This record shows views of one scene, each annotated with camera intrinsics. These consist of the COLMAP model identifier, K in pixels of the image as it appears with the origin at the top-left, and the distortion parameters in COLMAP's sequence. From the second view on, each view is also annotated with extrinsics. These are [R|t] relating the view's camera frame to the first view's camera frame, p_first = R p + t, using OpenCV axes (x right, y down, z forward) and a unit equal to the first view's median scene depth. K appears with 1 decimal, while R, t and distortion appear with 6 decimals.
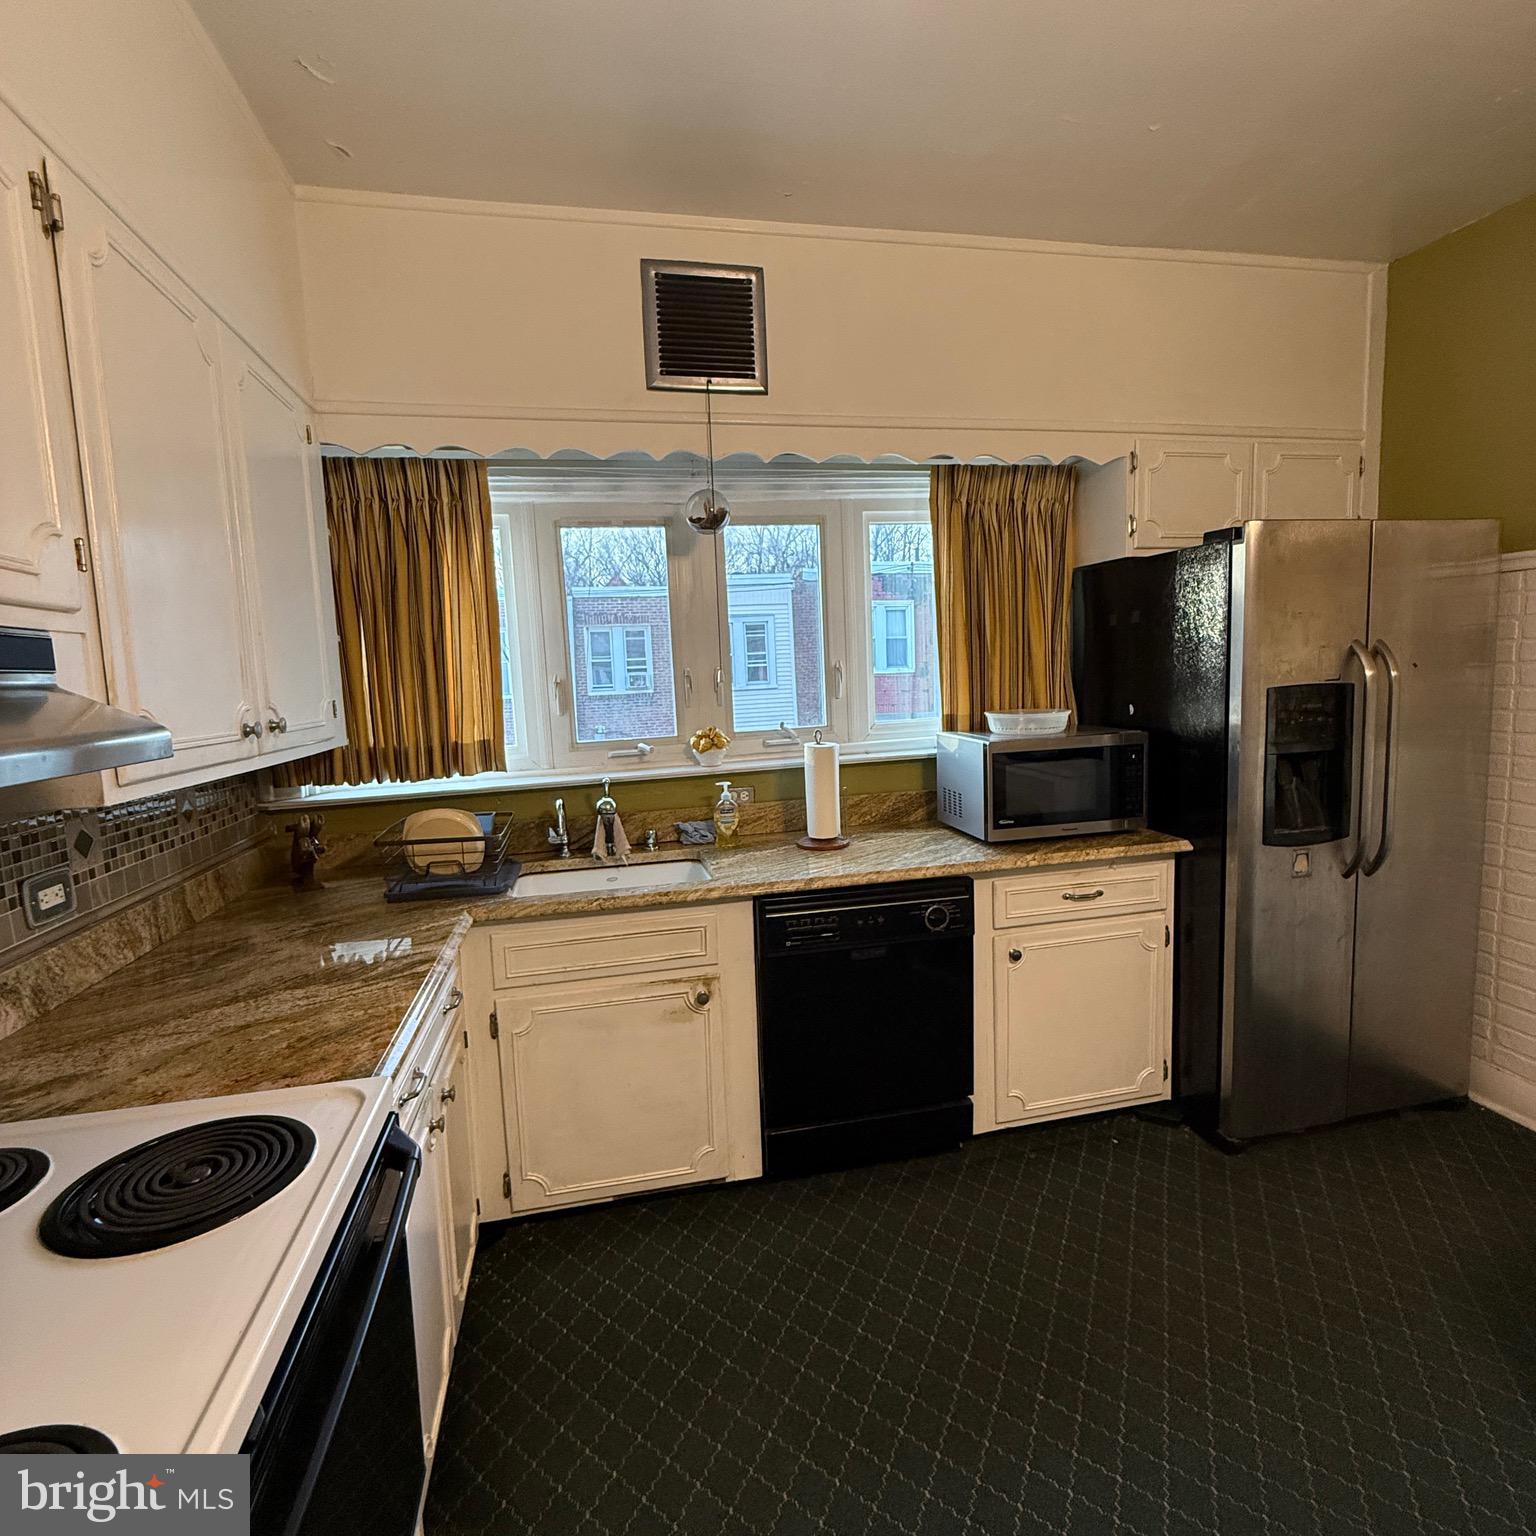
lens RADIAL K [[820.8, 0, 769.2], [0, 820.8, 760.5], [0, 0, 1]] dist [0.002249, 0.002600]
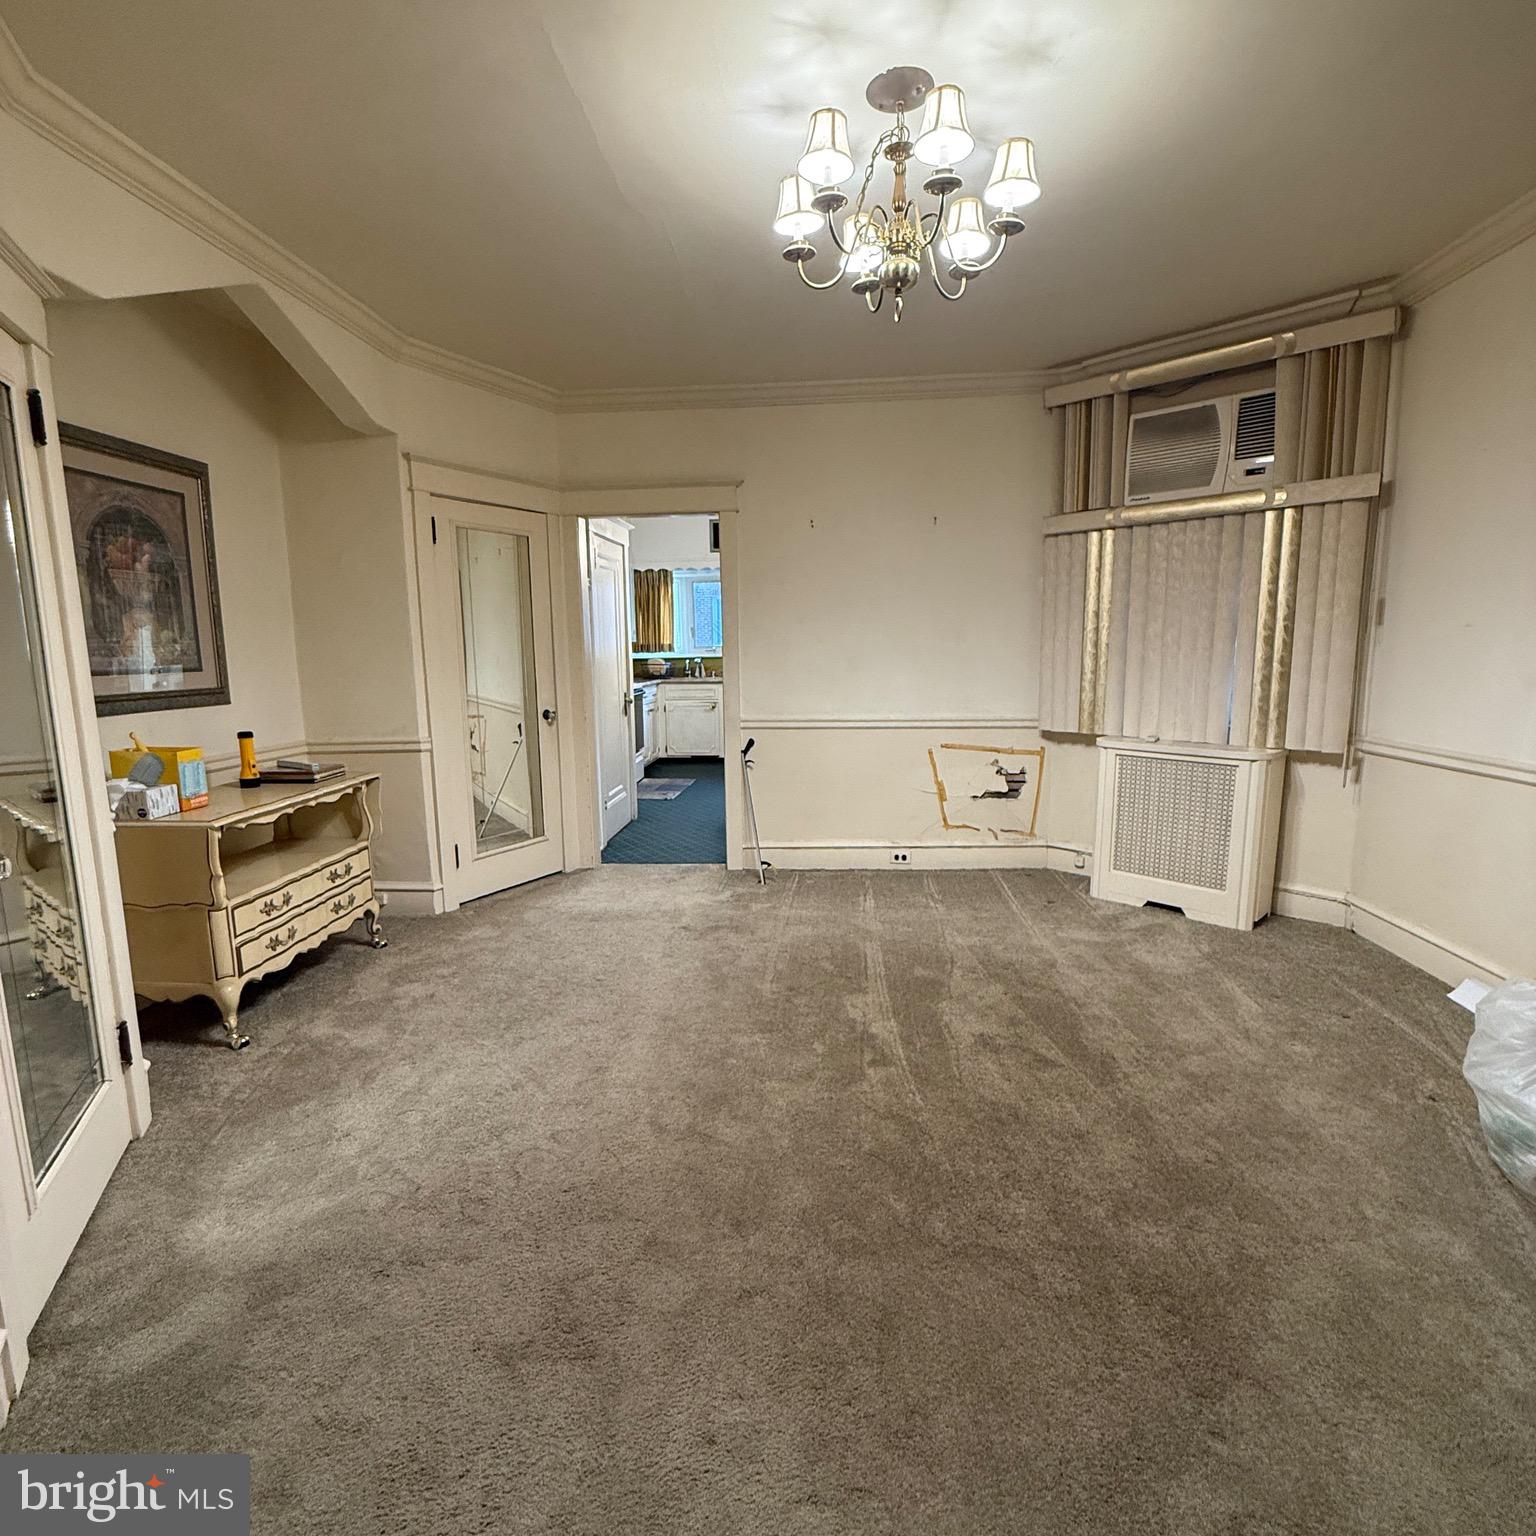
lens RADIAL K [[815.7, 0, 769.0], [0, 815.7, 764.6], [0, 0, 1]] dist [0.000019, -0.000965]
pose [[0.956272, 0.069707, -0.284049, 1.234769], [-0.054620, 0.996660, 0.060704, 0.287530], [0.287332, -0.042534, 0.956886, -2.555028]]
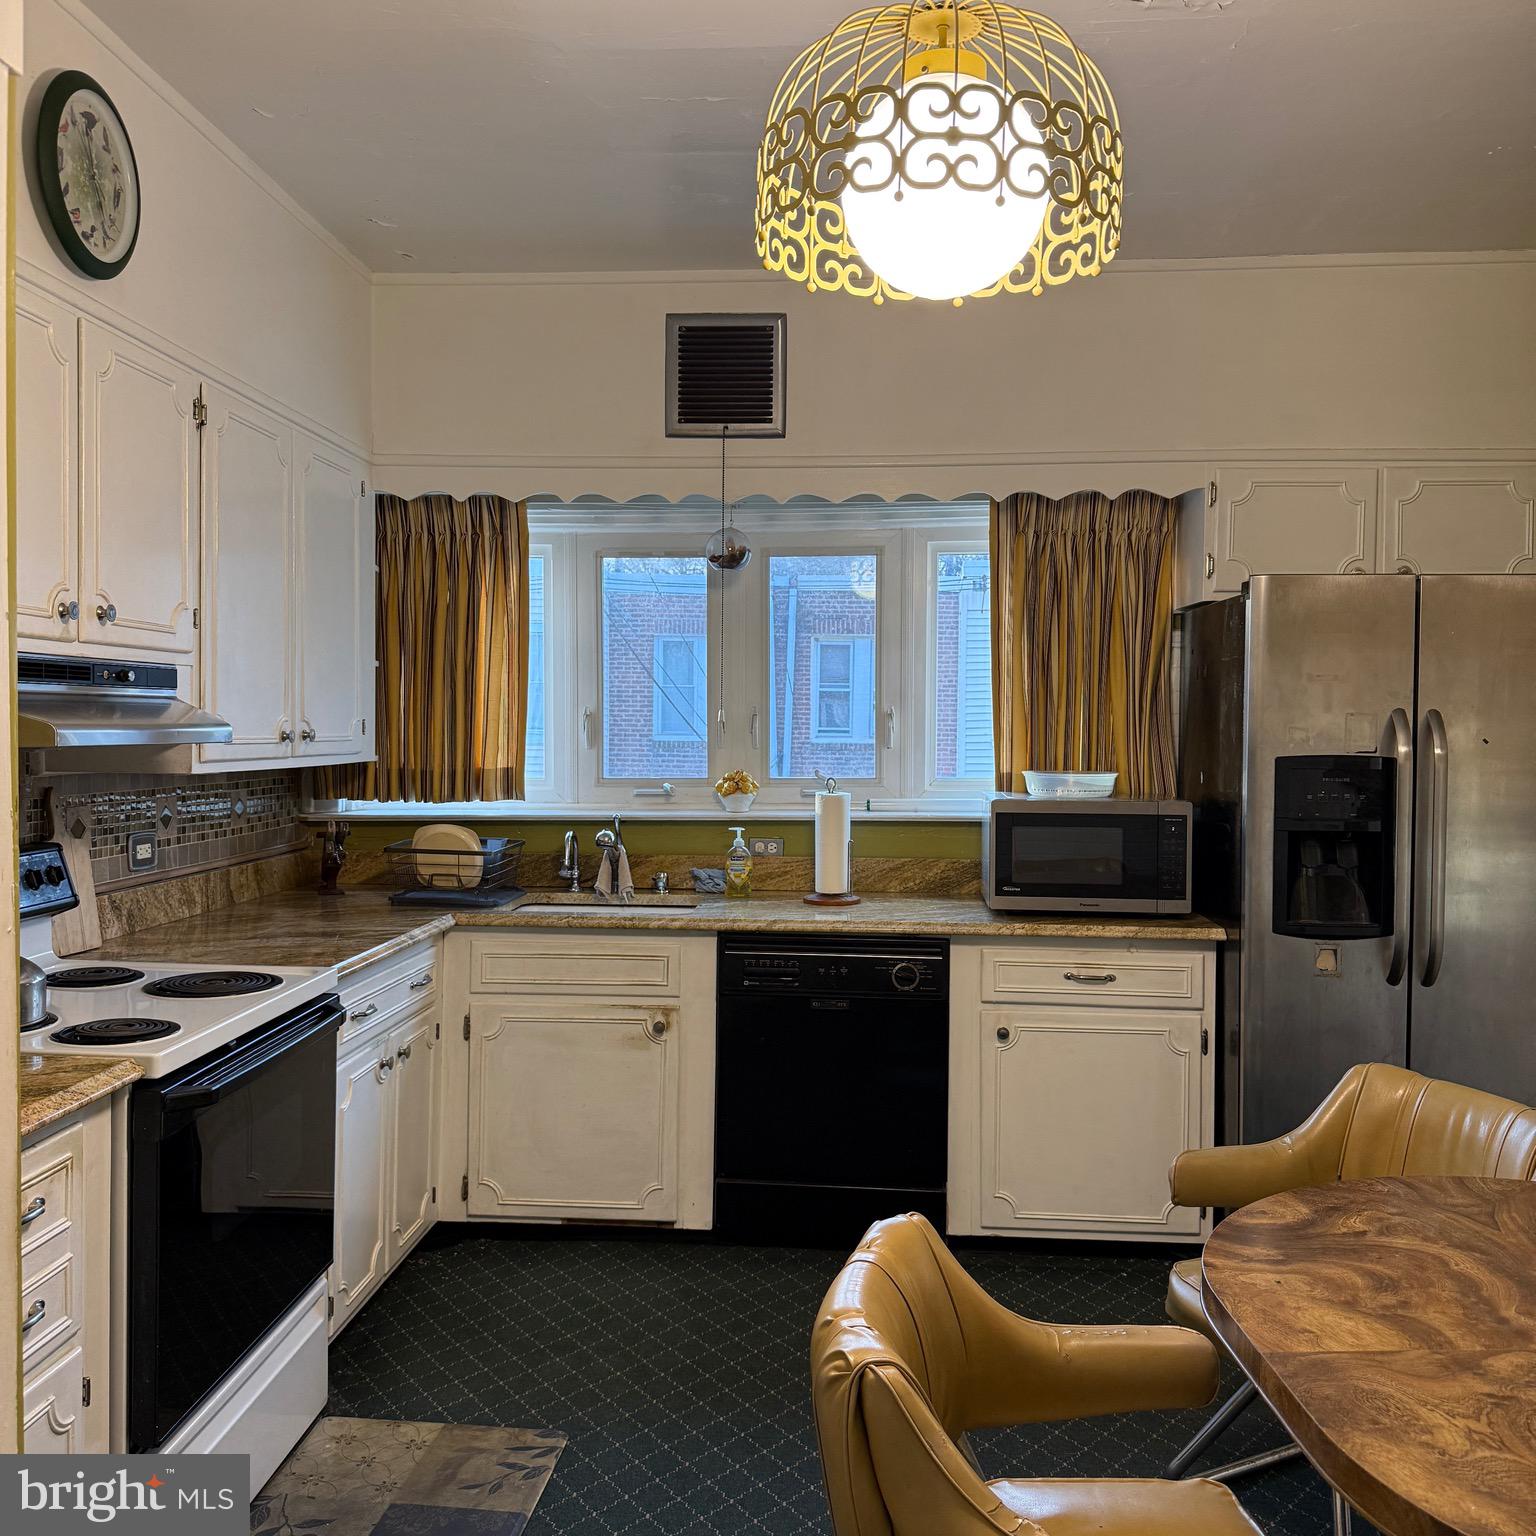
lens RADIAL K [[1434.5, 0, 765.3], [0, 1434.5, 760.3], [0, 0, 1]] dist [0.200543, -0.404913]
pose [[0.958622, 0.057177, -0.278881, 0.486300], [-0.077498, 0.995039, -0.062386, 0.056262], [0.273930, 0.081417, 0.958297, -0.658202]]
